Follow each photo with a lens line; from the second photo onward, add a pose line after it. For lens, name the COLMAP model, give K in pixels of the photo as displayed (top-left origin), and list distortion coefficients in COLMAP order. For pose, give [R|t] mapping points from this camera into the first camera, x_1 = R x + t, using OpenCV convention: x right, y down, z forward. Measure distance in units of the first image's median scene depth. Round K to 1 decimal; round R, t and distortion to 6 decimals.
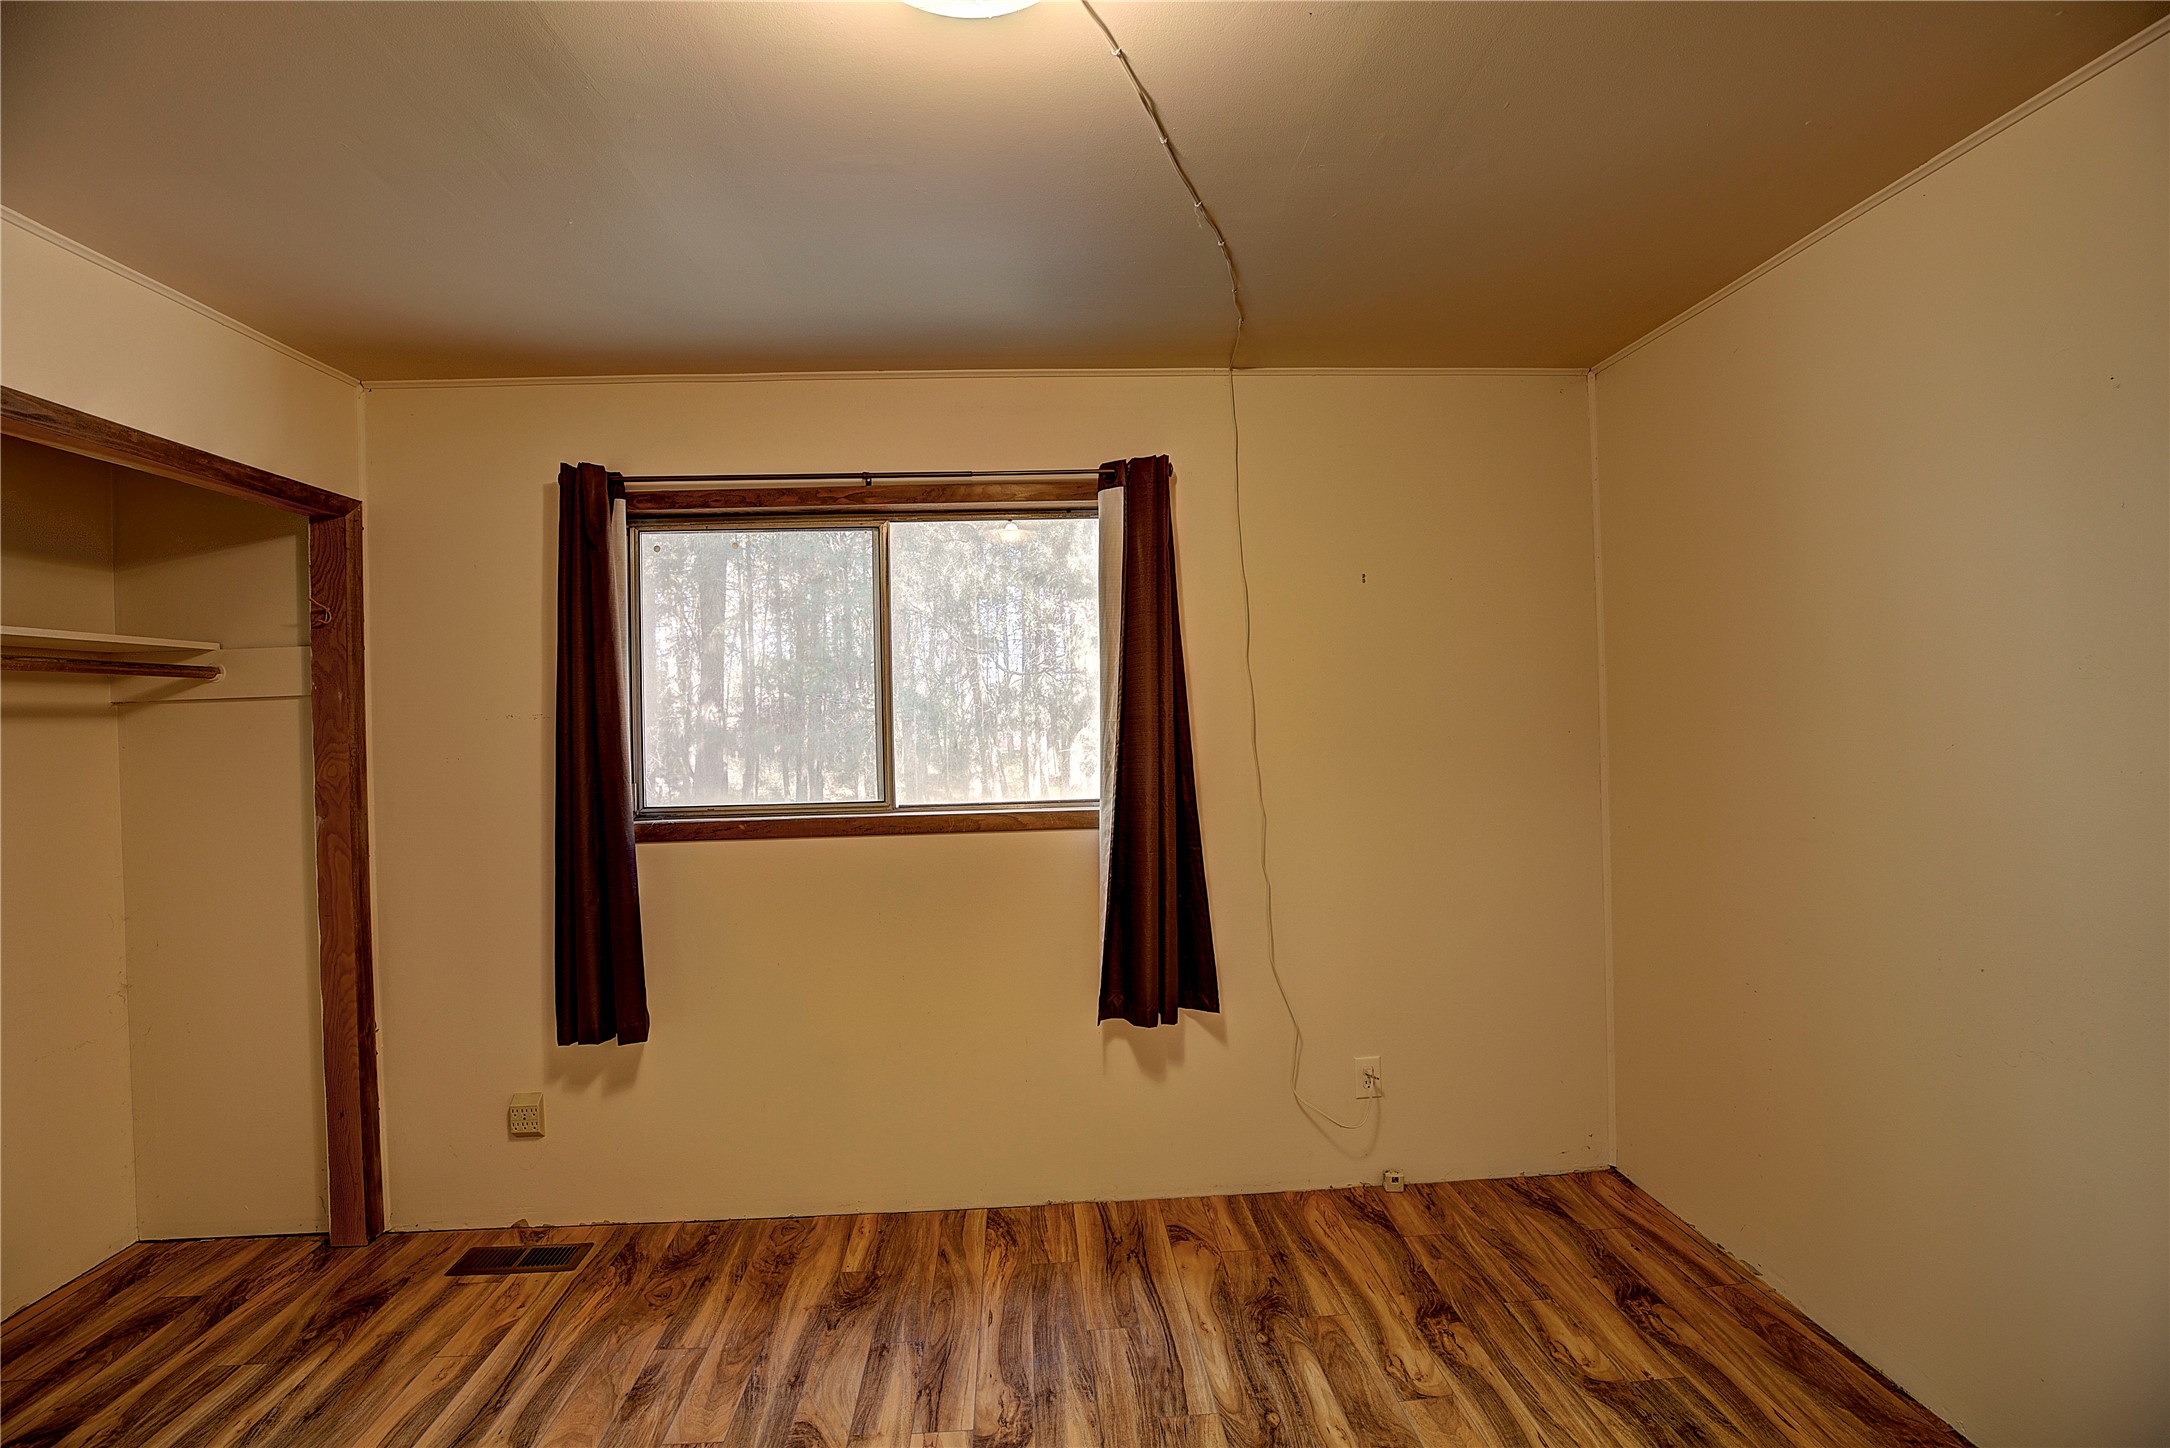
lens RADIAL K [[986.3, 0, 1077.9], [0, 986.3, 719.8], [0, 0, 1]] dist [-0.045974, 0.014051]
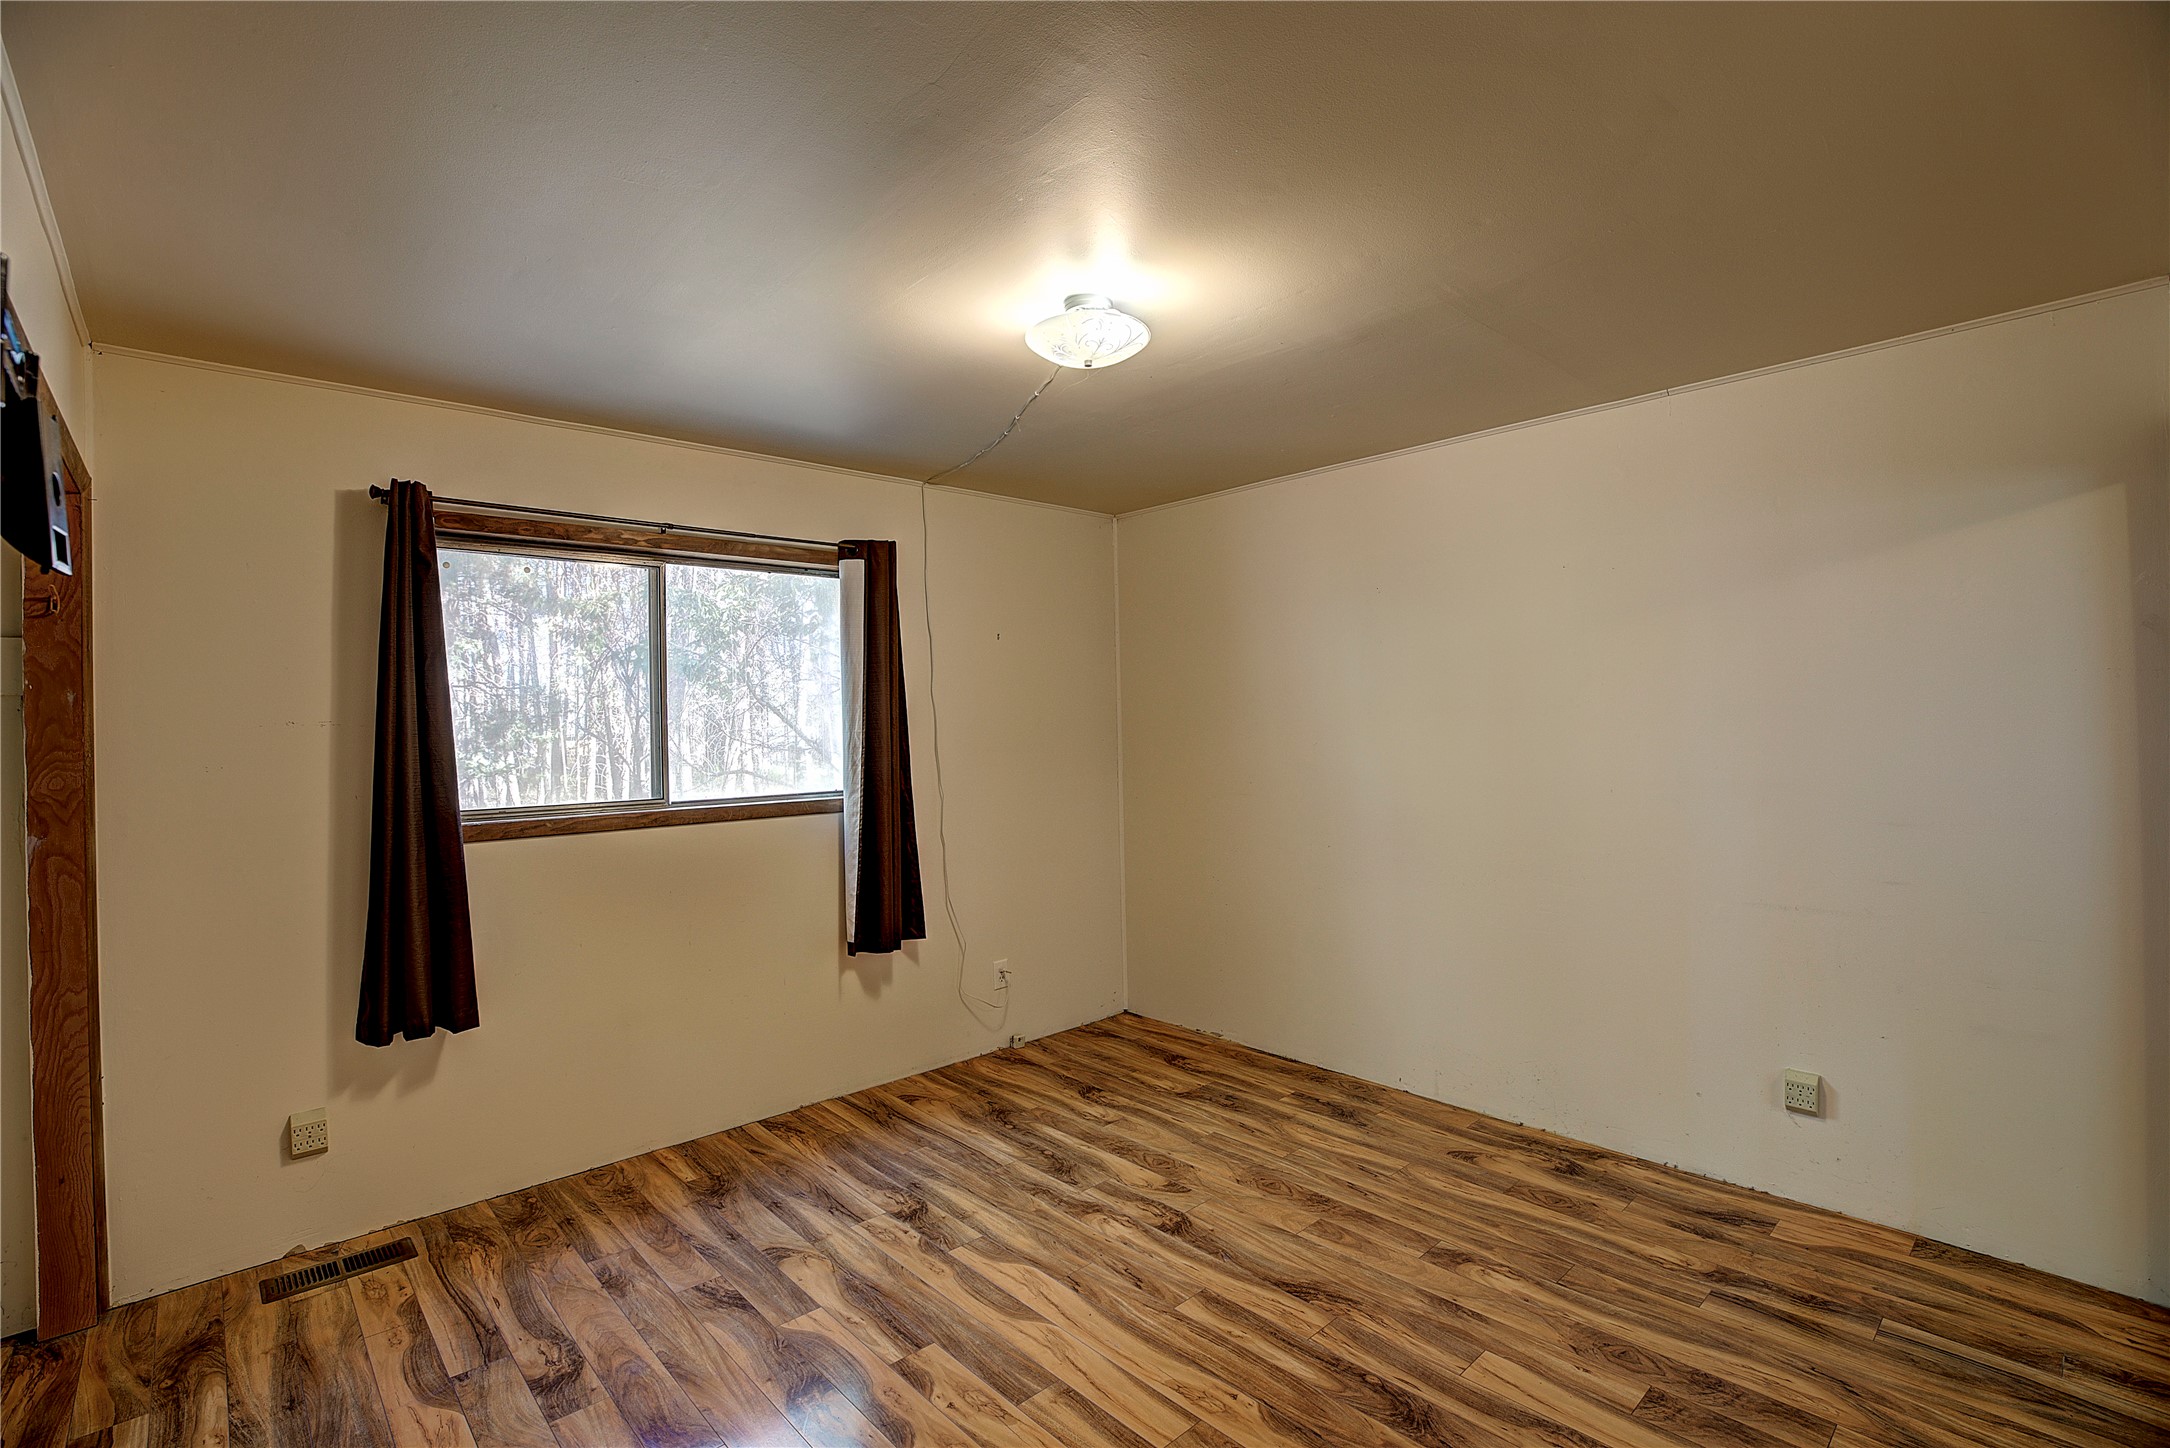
lens RADIAL K [[986.3, 0, 1077.9], [0, 986.3, 719.8], [0, 0, 1]] dist [-0.045974, 0.014051]
pose [[0.774724, 0.013075, 0.632164, -0.609745], [-0.000559, 0.999800, -0.019994, 0.012471], [-0.632299, 0.015136, 0.774576, -0.251127]]
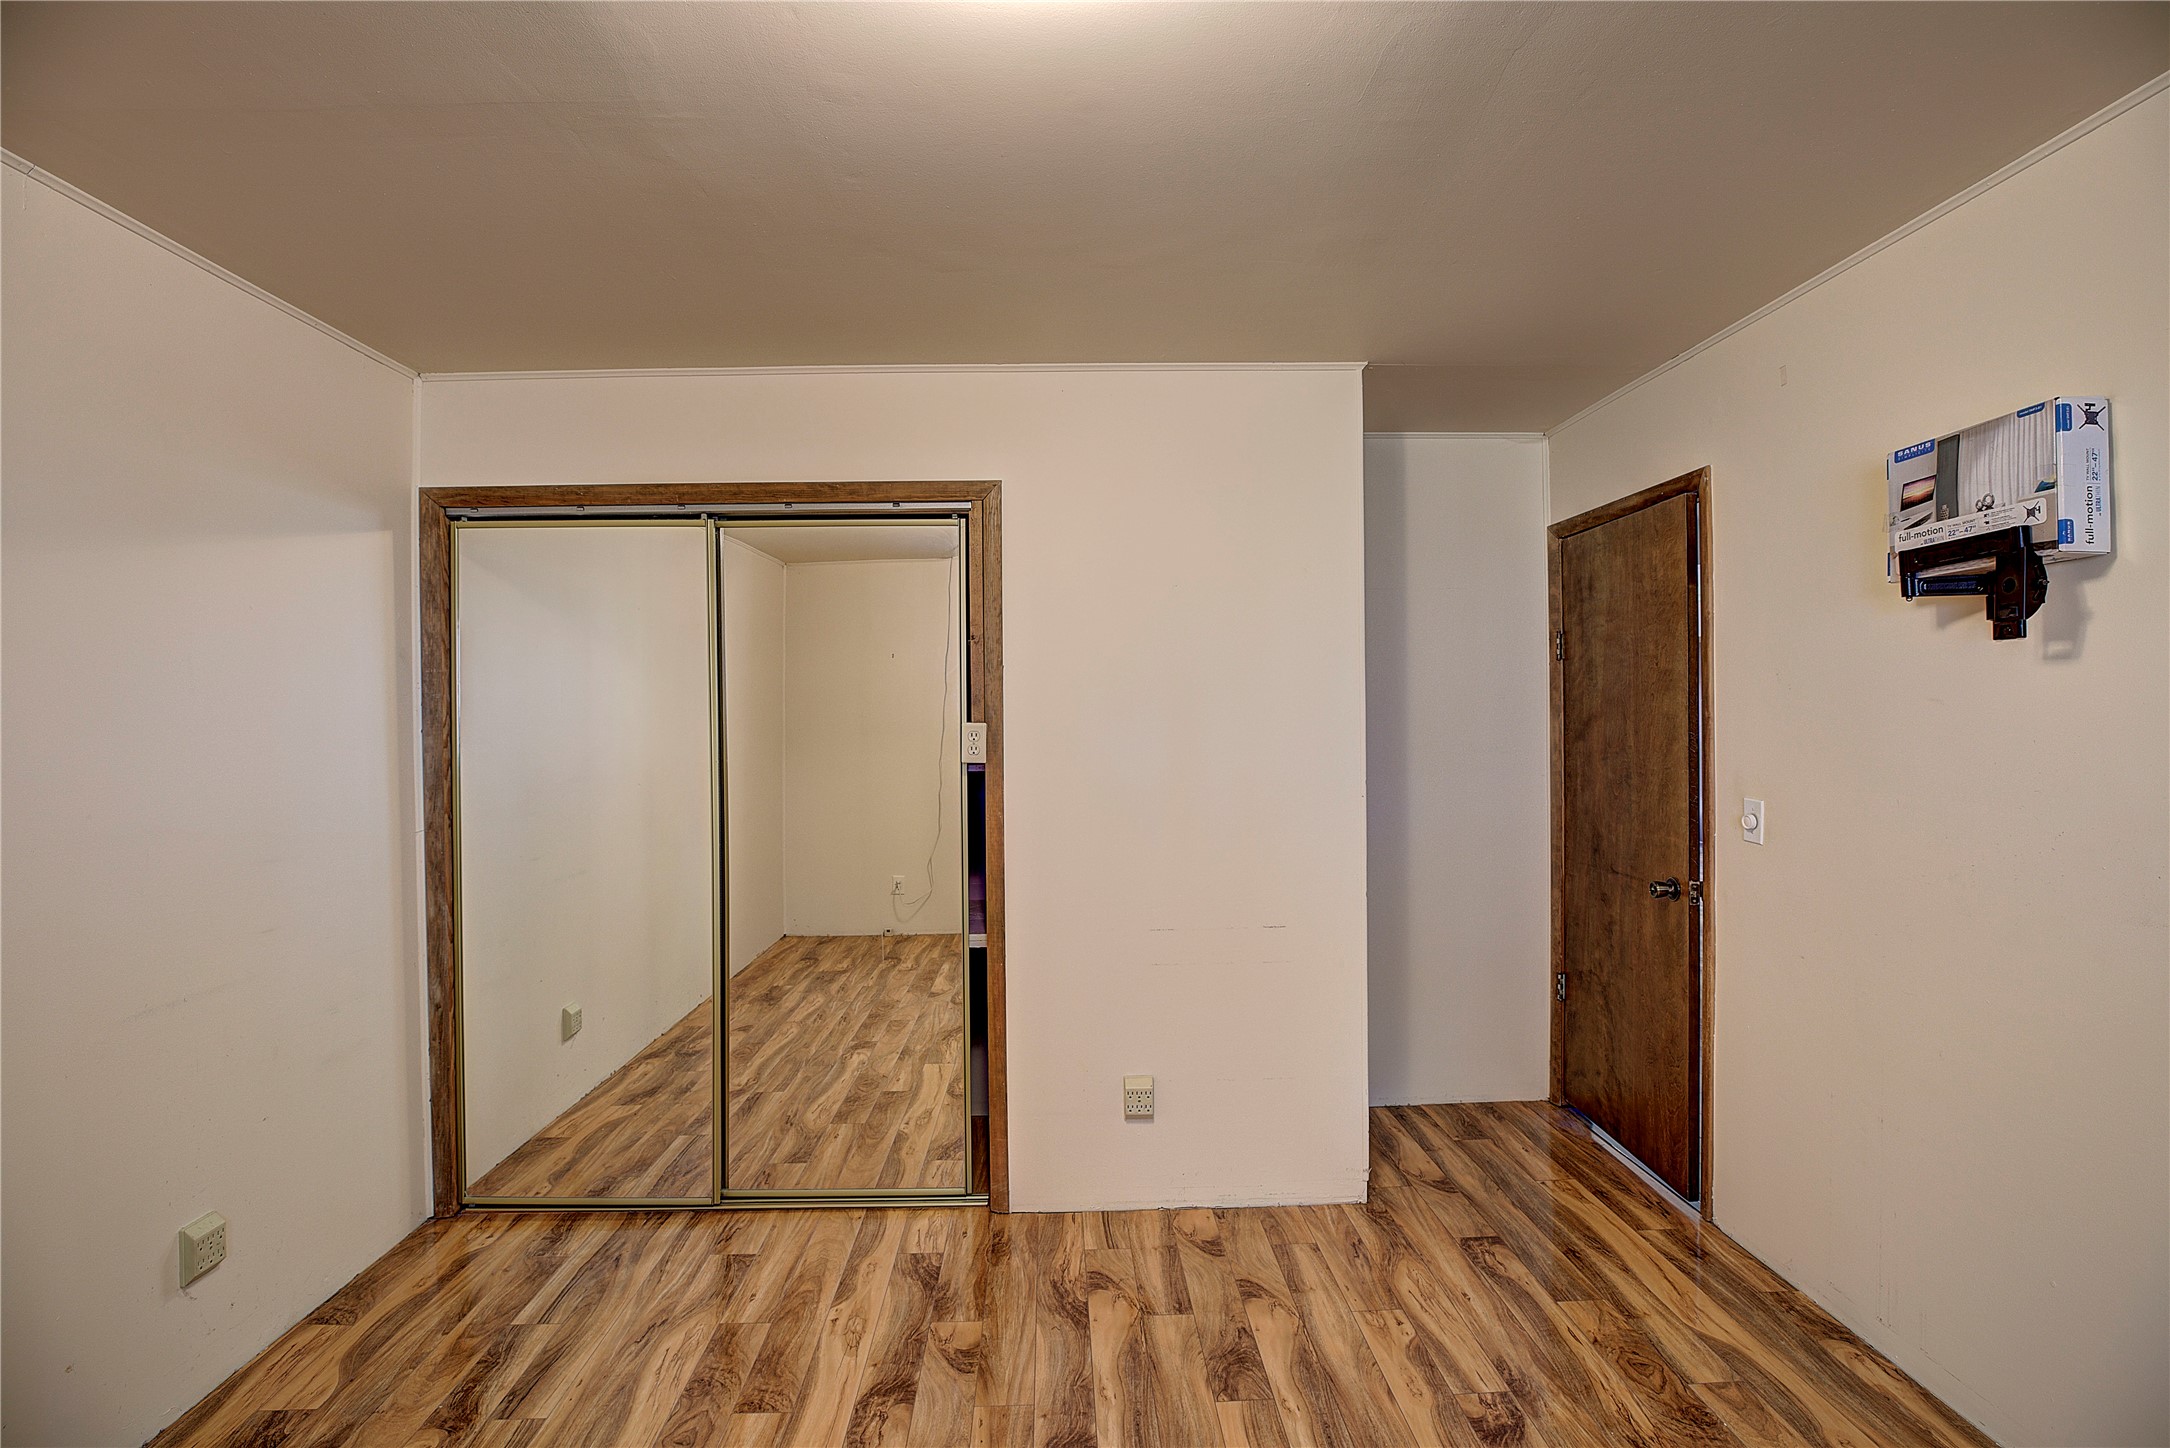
lens RADIAL K [[986.3, 0, 1077.9], [0, 986.3, 719.8], [0, 0, 1]] dist [-0.045974, 0.014051]
pose [[-0.998633, 0.040599, 0.032921, -0.072172], [0.040782, 0.999156, 0.004890, 0.000695], [-0.032695, 0.006226, -0.999446, 0.801944]]
